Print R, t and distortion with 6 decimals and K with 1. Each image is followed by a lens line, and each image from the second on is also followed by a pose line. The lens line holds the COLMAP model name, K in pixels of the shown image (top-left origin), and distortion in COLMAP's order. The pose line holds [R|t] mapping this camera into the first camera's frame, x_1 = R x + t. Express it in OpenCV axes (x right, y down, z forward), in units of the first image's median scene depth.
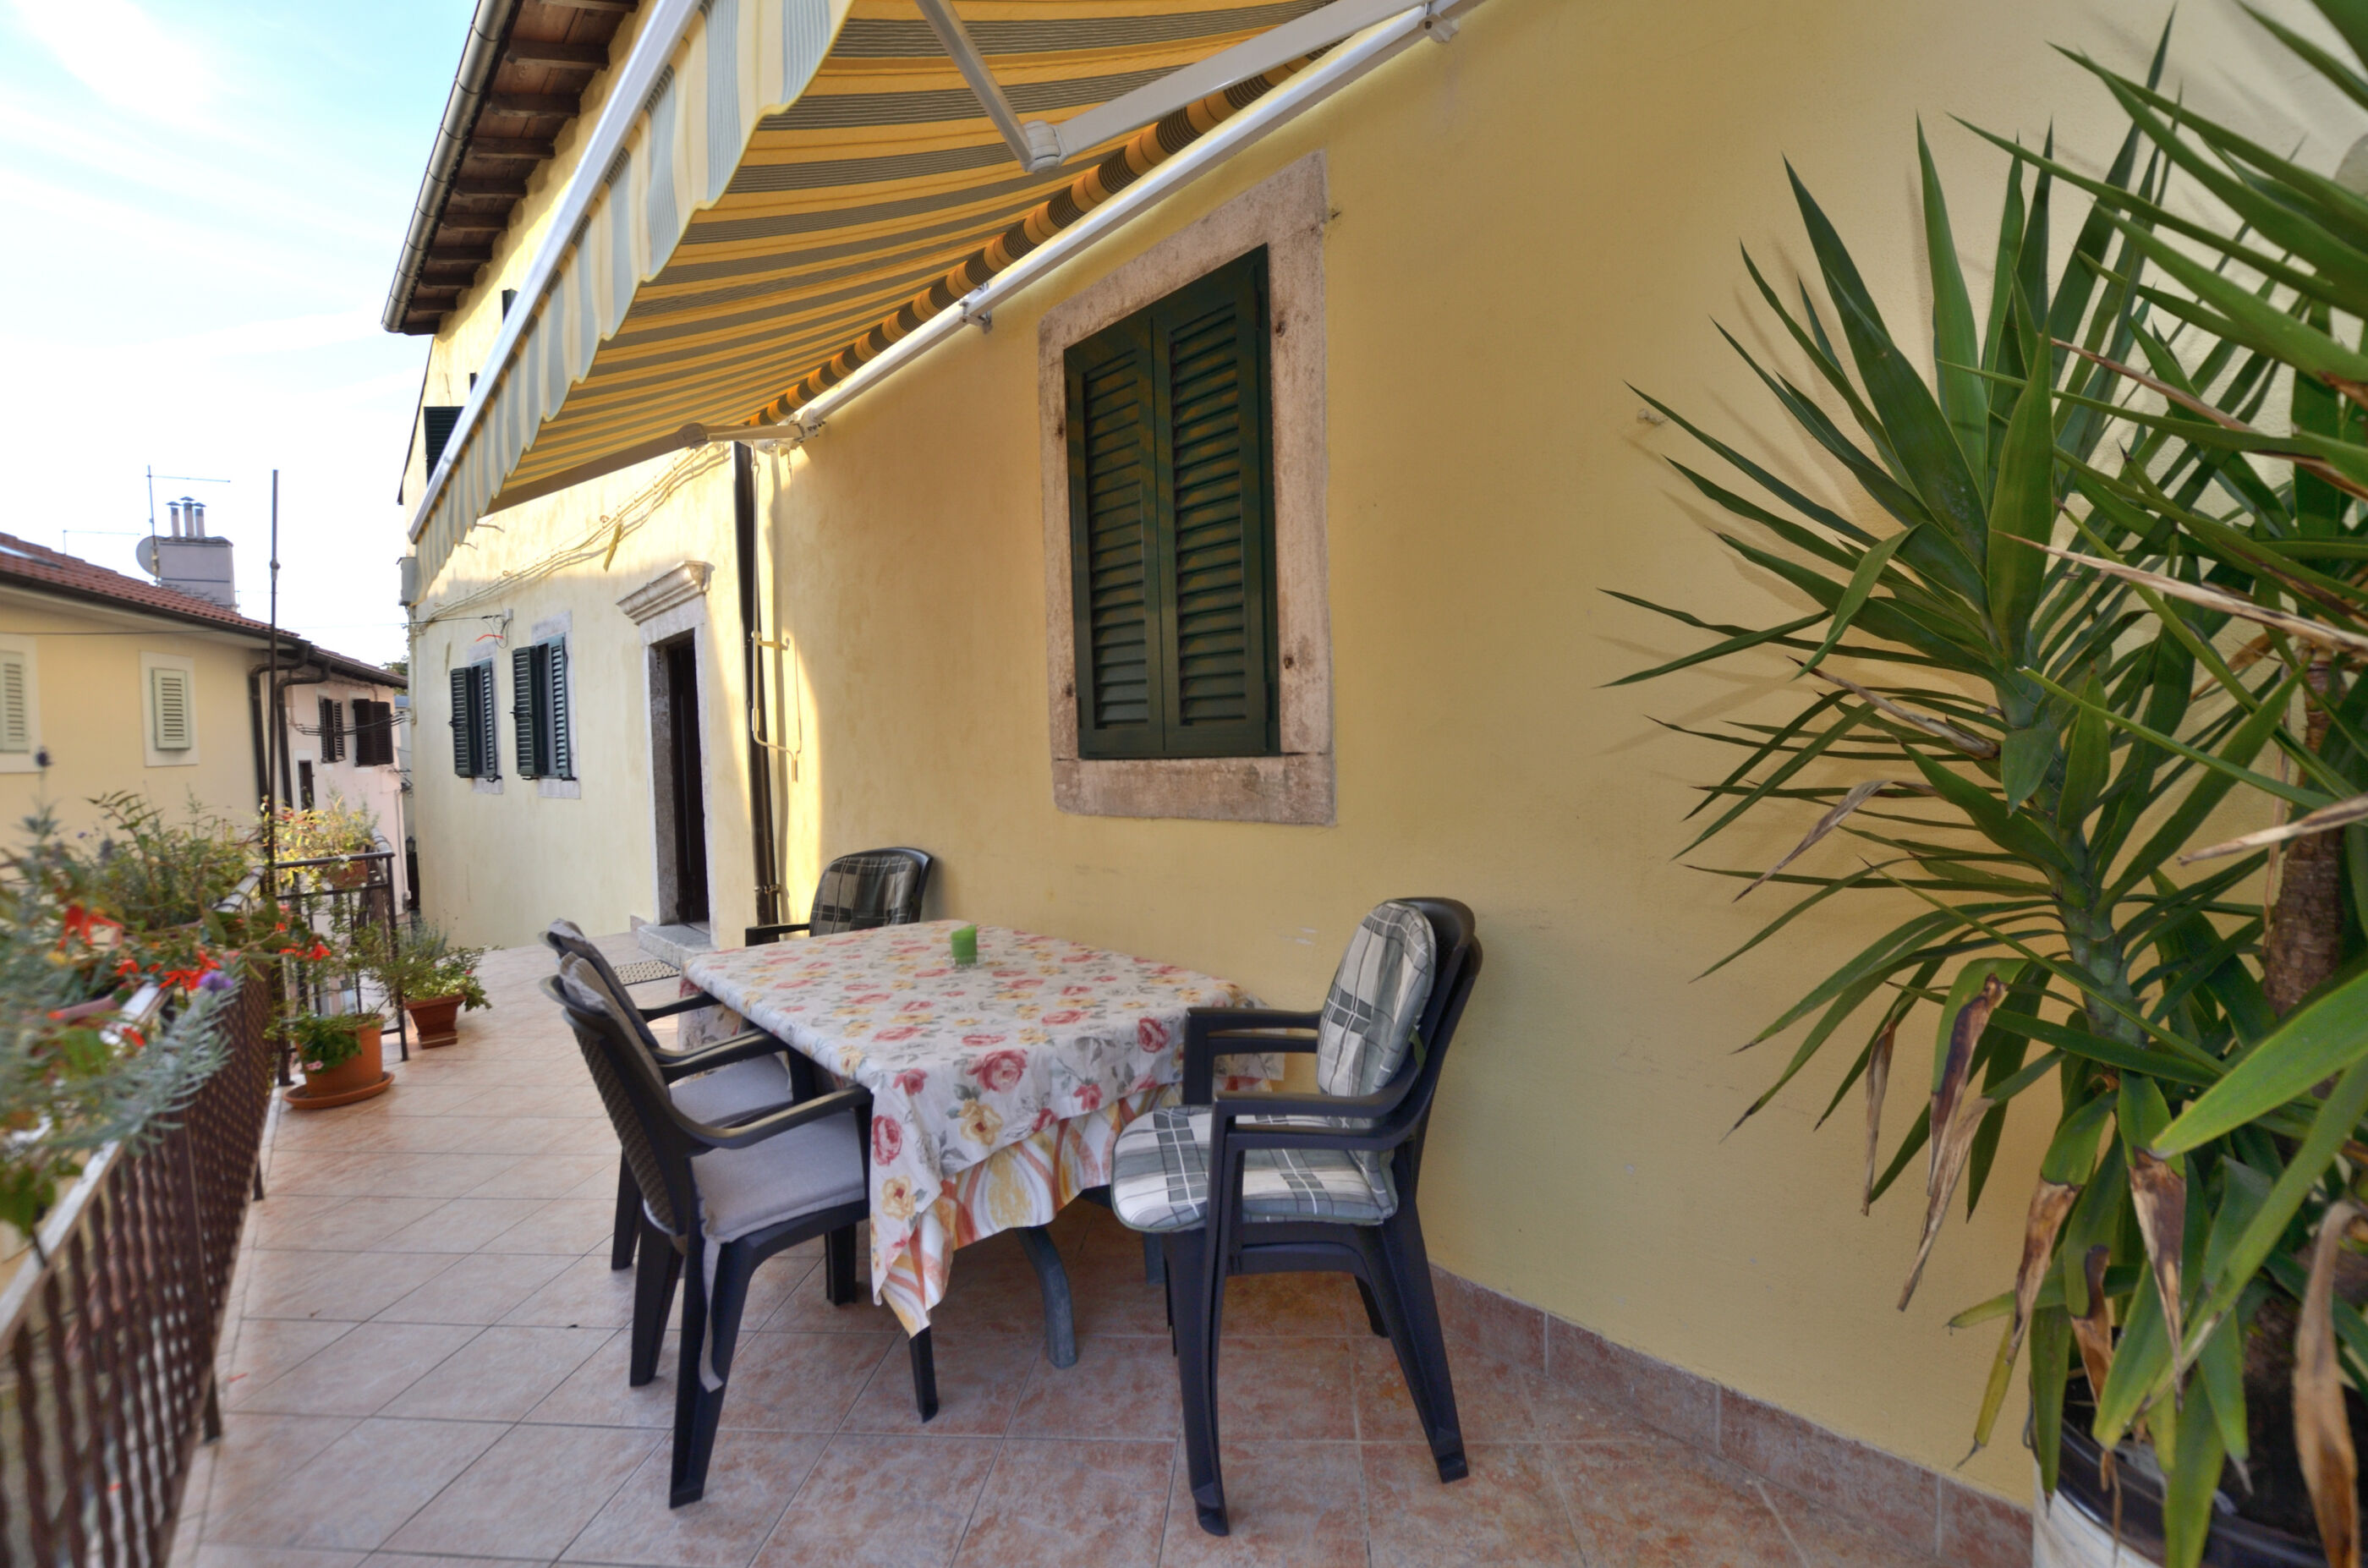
lens RADIAL K [[1041.6, 0, 1207.4], [0, 1041.6, 772.6], [0, 0, 1]] dist [-0.040062, 0.008736]
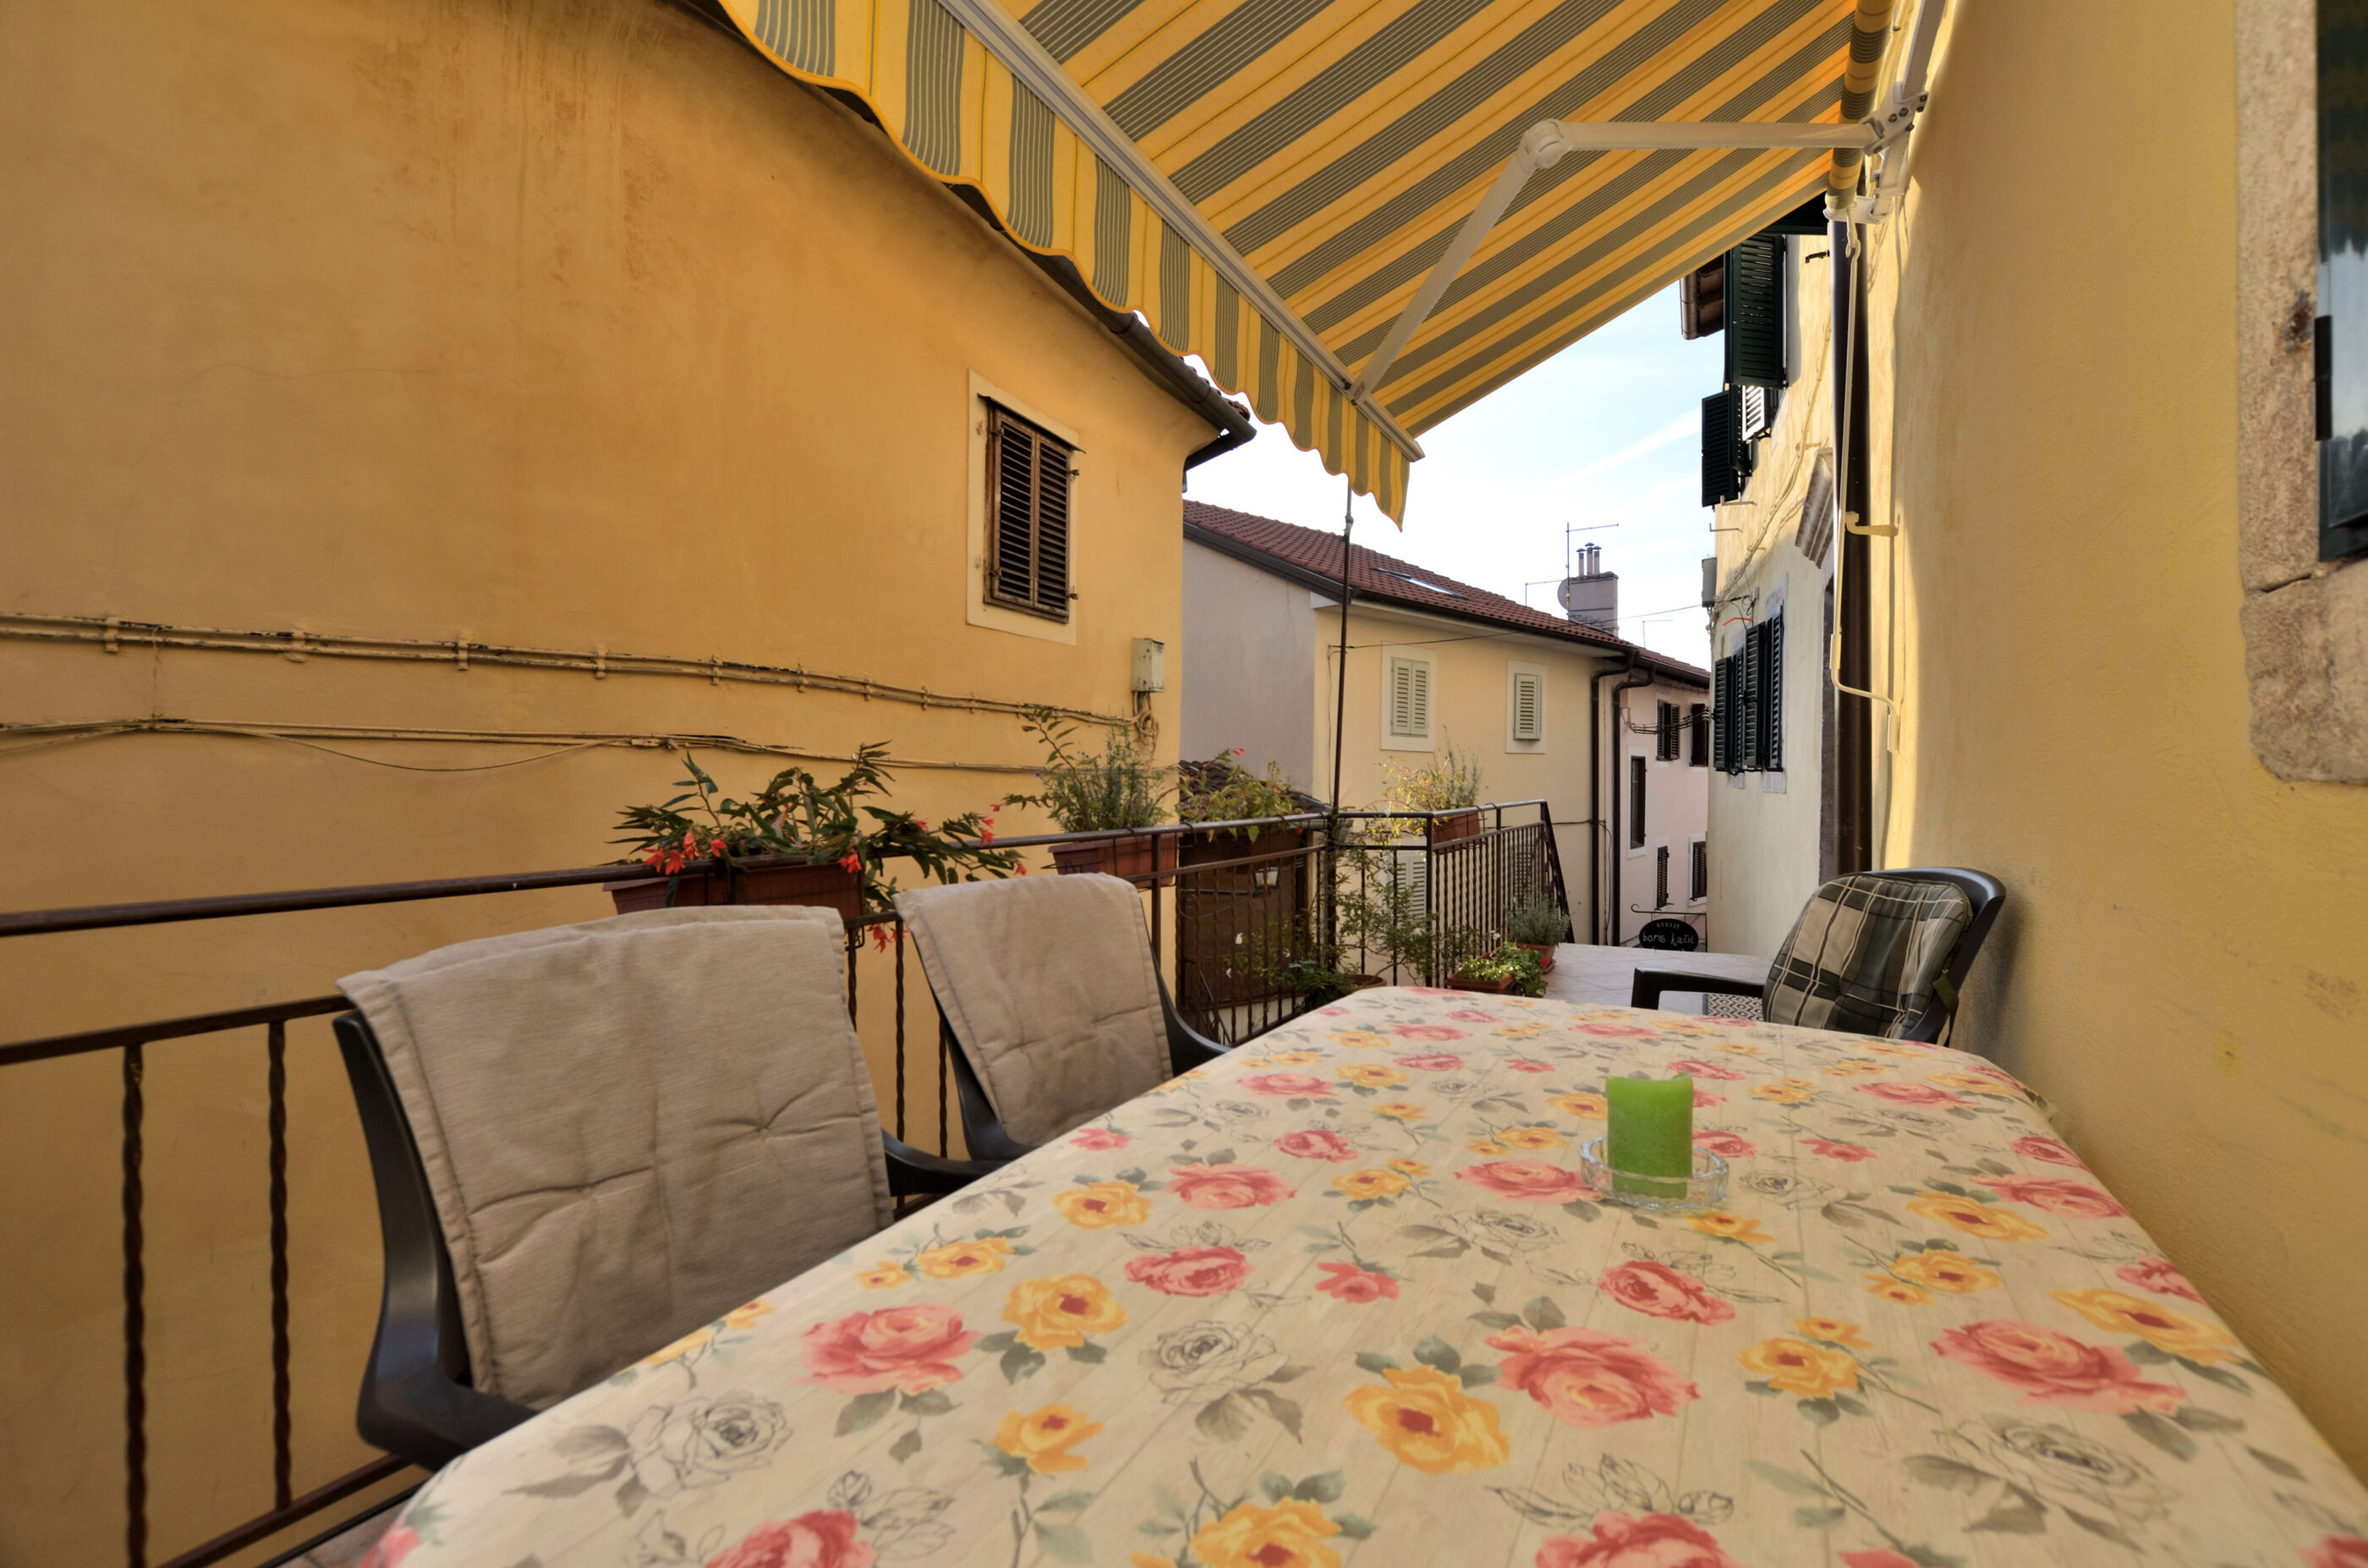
lens RADIAL K [[1041.6, 0, 1207.4], [0, 1041.6, 772.6], [0, 0, 1]] dist [-0.040062, 0.008736]
pose [[0.368836, 0.038651, -0.928690, 0.001683], [-0.055163, 0.998284, 0.019639, 0.011323], [0.927856, 0.043986, 0.370335, 0.151673]]
